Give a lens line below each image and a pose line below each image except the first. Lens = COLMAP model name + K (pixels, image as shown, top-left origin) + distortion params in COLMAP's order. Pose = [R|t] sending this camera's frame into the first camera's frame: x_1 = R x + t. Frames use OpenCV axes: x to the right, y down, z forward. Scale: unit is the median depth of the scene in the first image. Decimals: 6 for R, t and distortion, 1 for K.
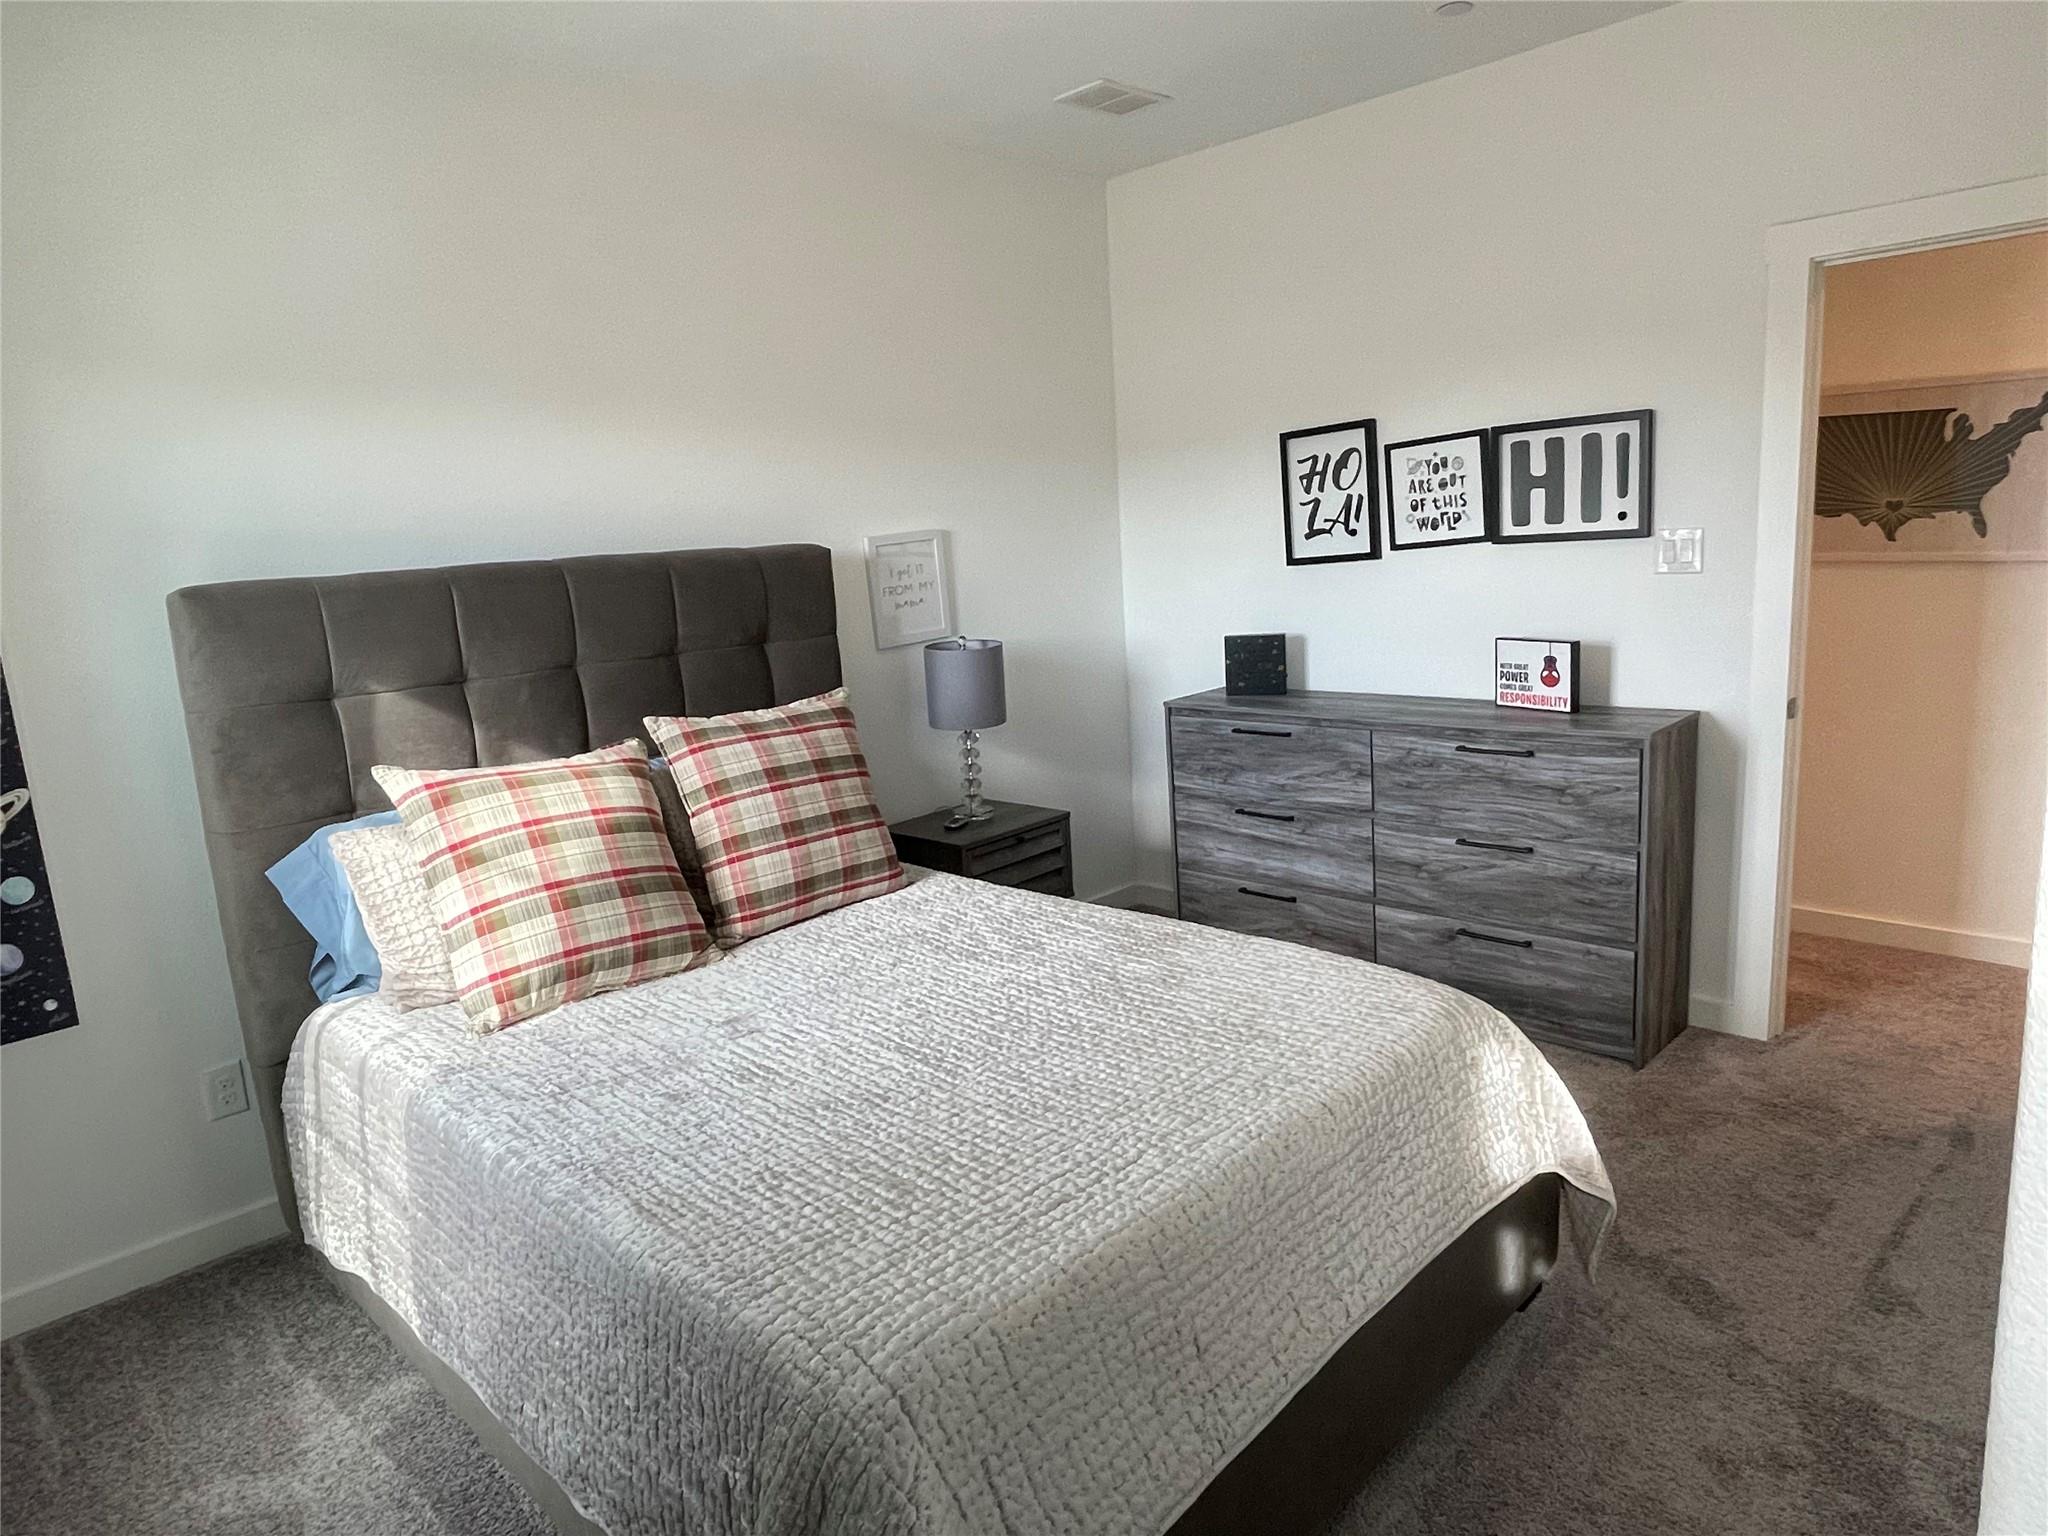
lens RADIAL K [[1257.9, 0, 1024.9], [0, 1257.9, 764.3], [0, 0, 1]] dist [0.025542, -0.054857]
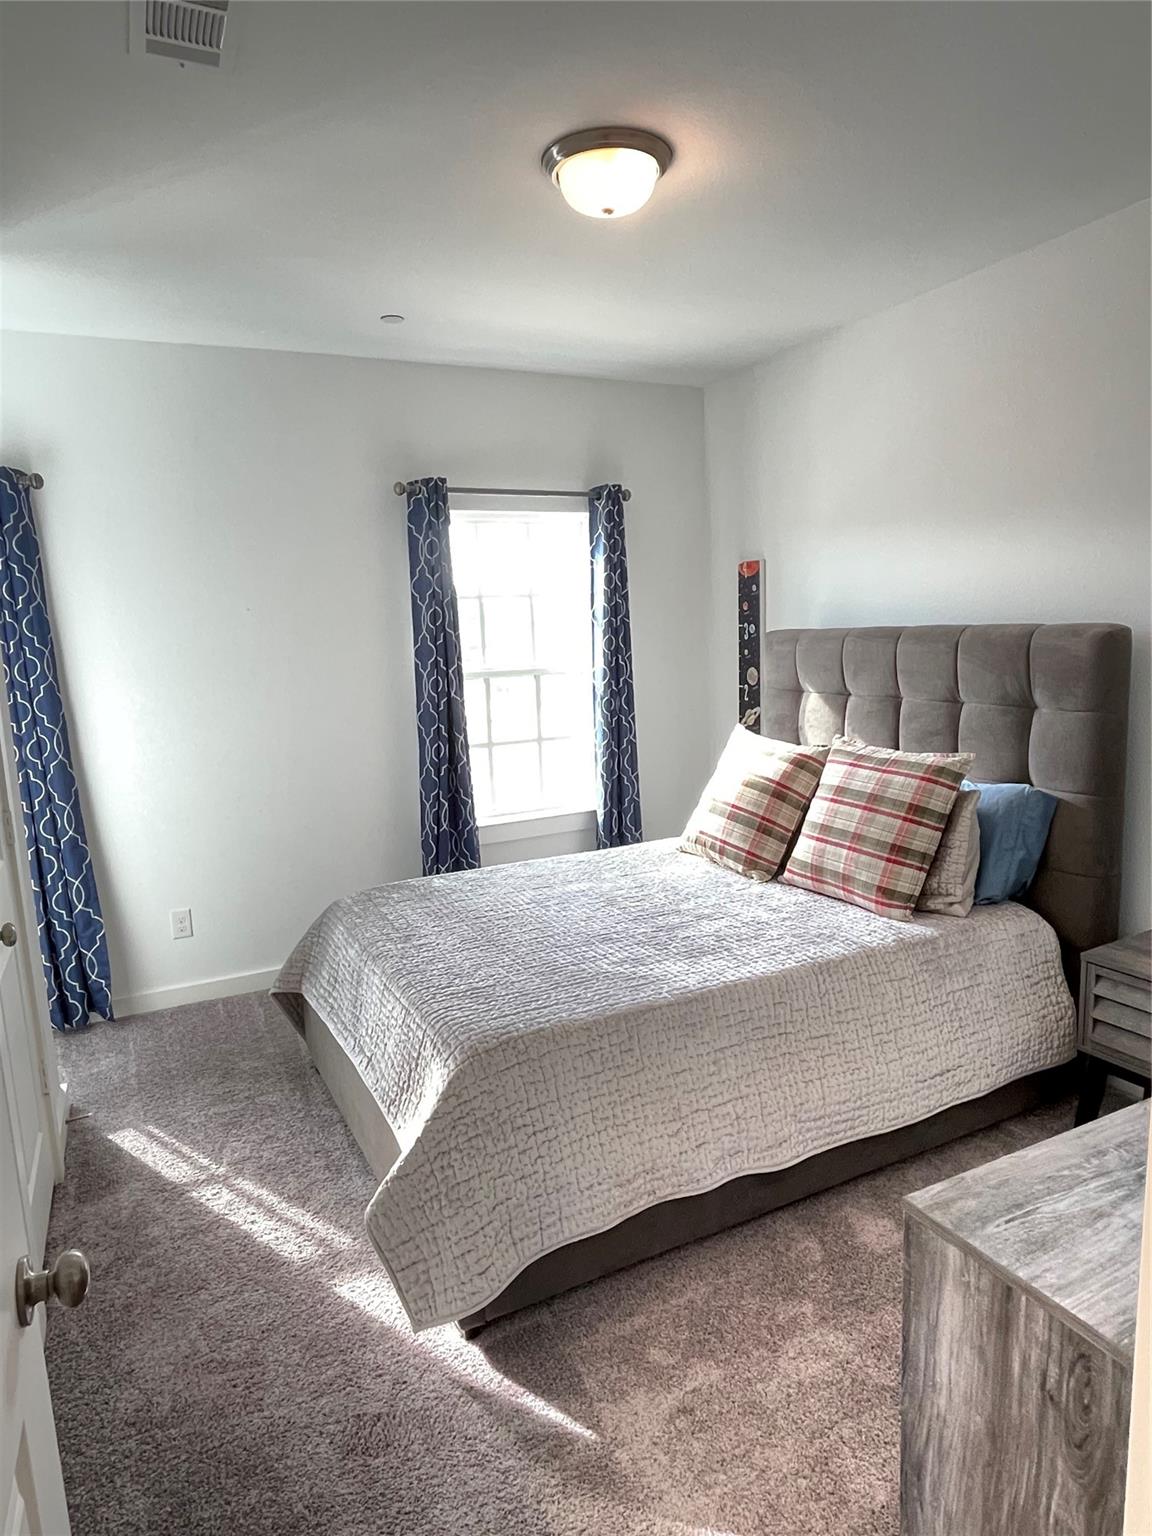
lens RADIAL K [[943.4, 0, 576.0], [0, 943.4, 768.0], [0, 0, 1]] dist [0.025542, -0.054857]
pose [[-0.326803, 0.211962, -0.921017, 0.900985], [-0.122858, 0.956728, 0.263774, -0.270367], [0.937073, 0.199356, -0.286620, 1.049735]]
